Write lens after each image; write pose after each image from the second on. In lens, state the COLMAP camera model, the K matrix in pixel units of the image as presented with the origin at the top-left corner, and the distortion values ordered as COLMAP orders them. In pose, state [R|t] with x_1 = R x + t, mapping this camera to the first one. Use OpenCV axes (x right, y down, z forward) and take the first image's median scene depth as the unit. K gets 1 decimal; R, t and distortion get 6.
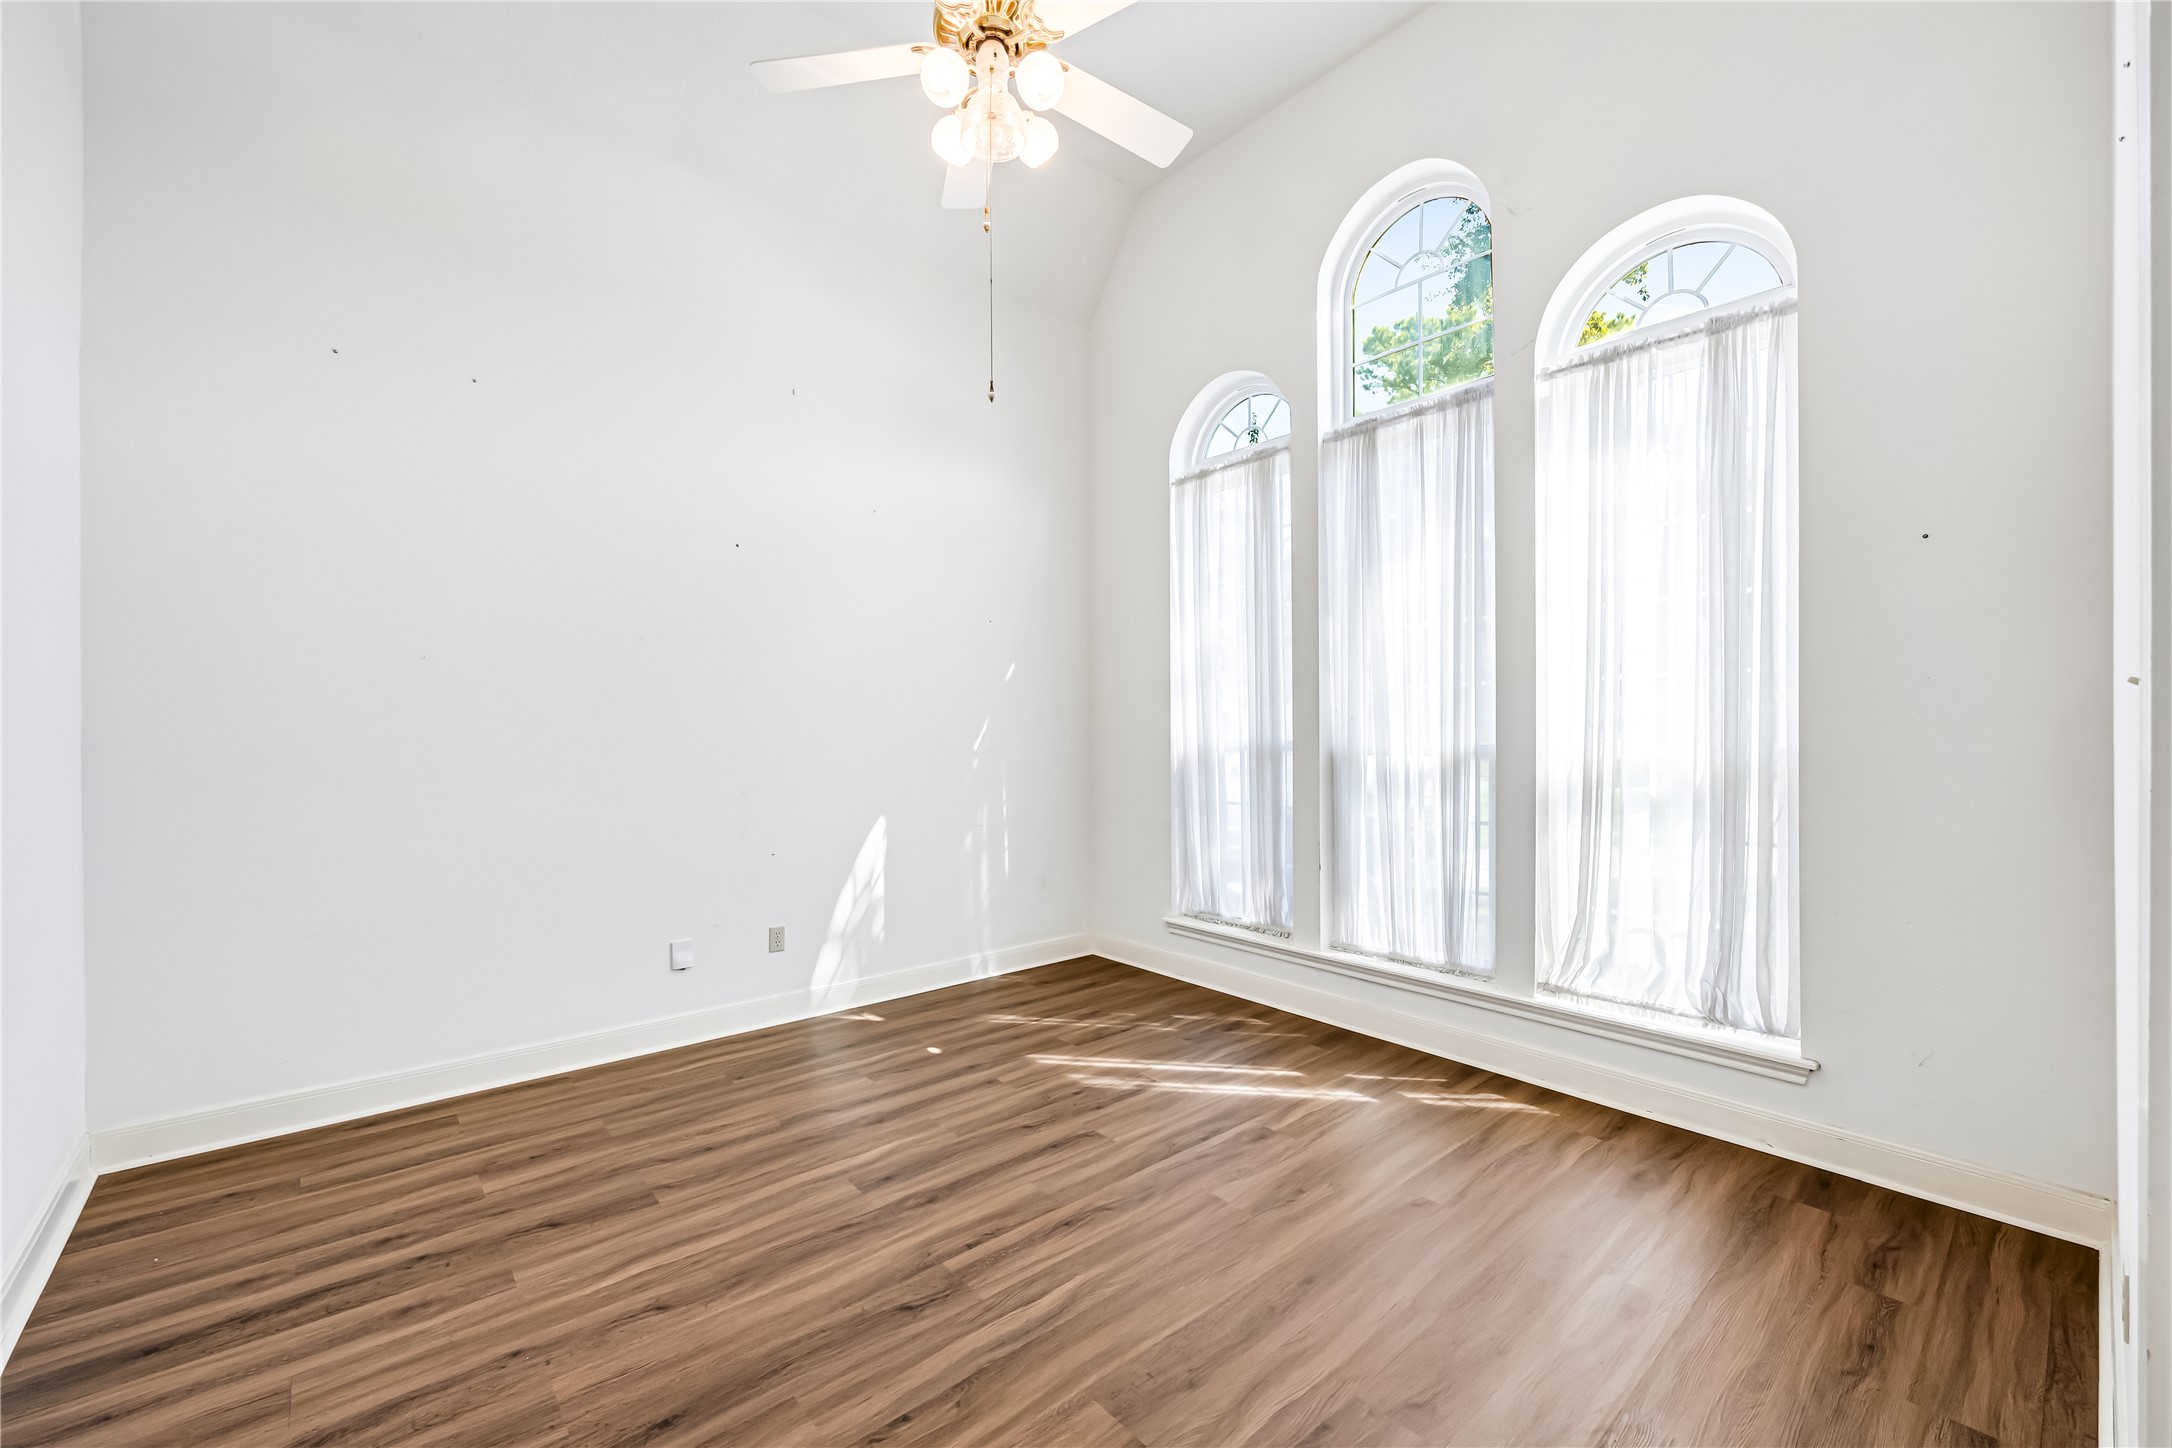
lens RADIAL K [[883.3, 0, 1074.7], [0, 883.3, 730.4], [0, 0, 1]] dist [-0.006318, 0.000688]
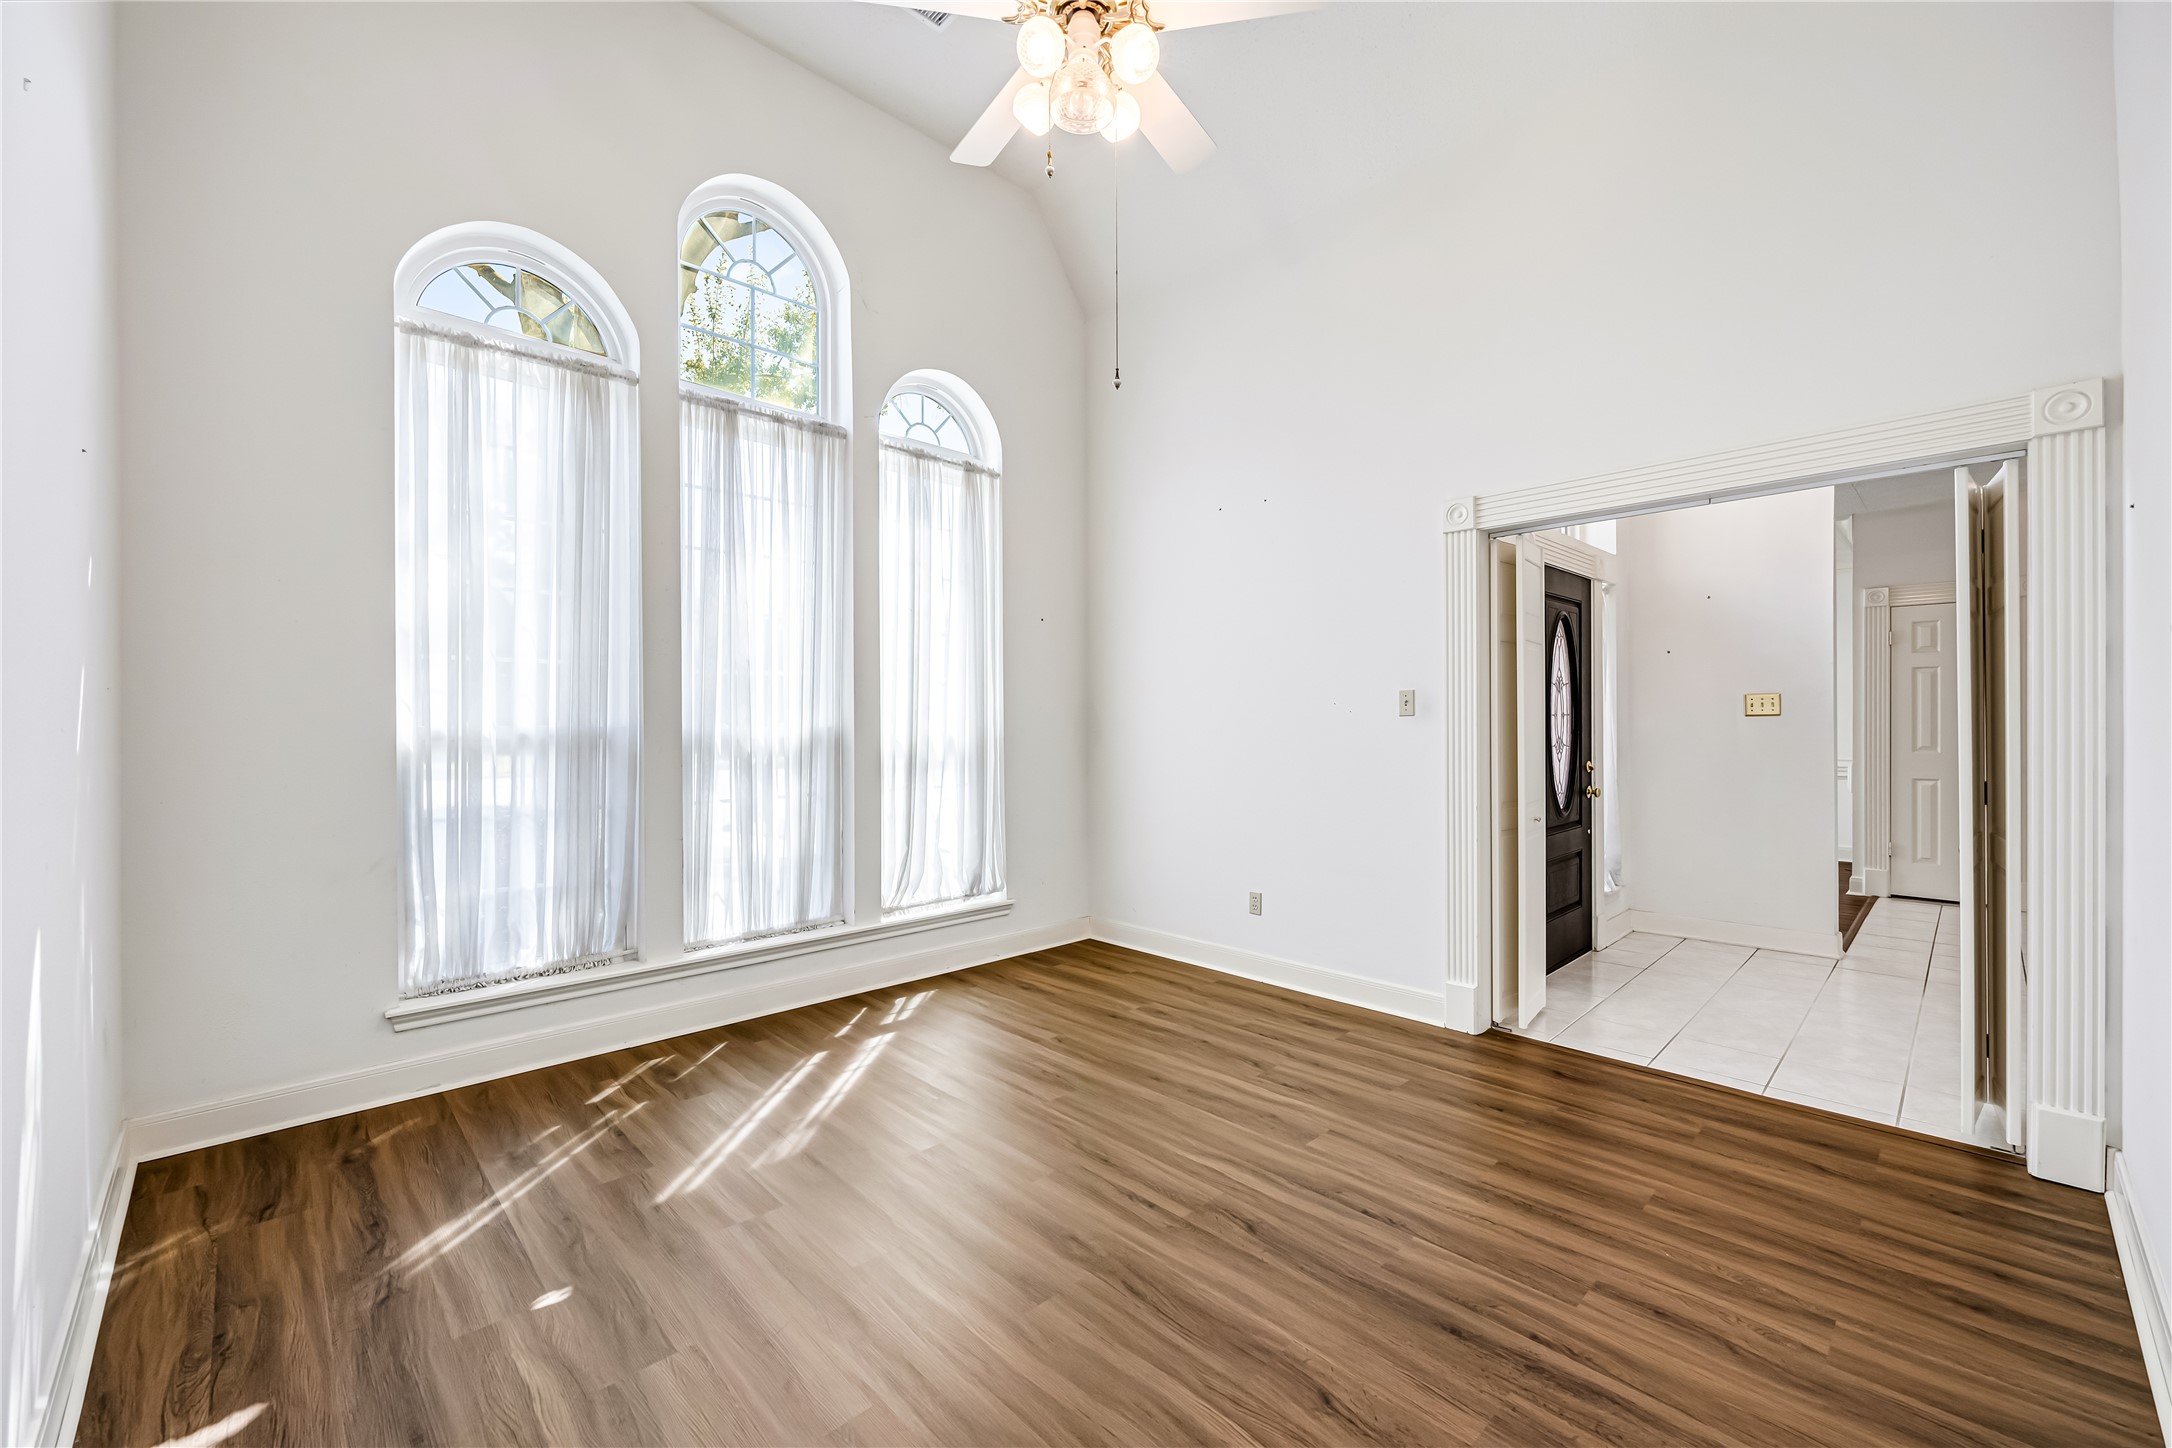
lens RADIAL K [[883.3, 0, 1074.8], [0, 883.3, 719.9], [0, 0, 1]] dist [-0.006318, 0.000688]
pose [[-0.061699, 0.003011, 0.998090, -0.741675], [0.000779, 0.999995, -0.002969, 0.010050], [-0.998095, 0.000594, -0.061701, 0.742122]]
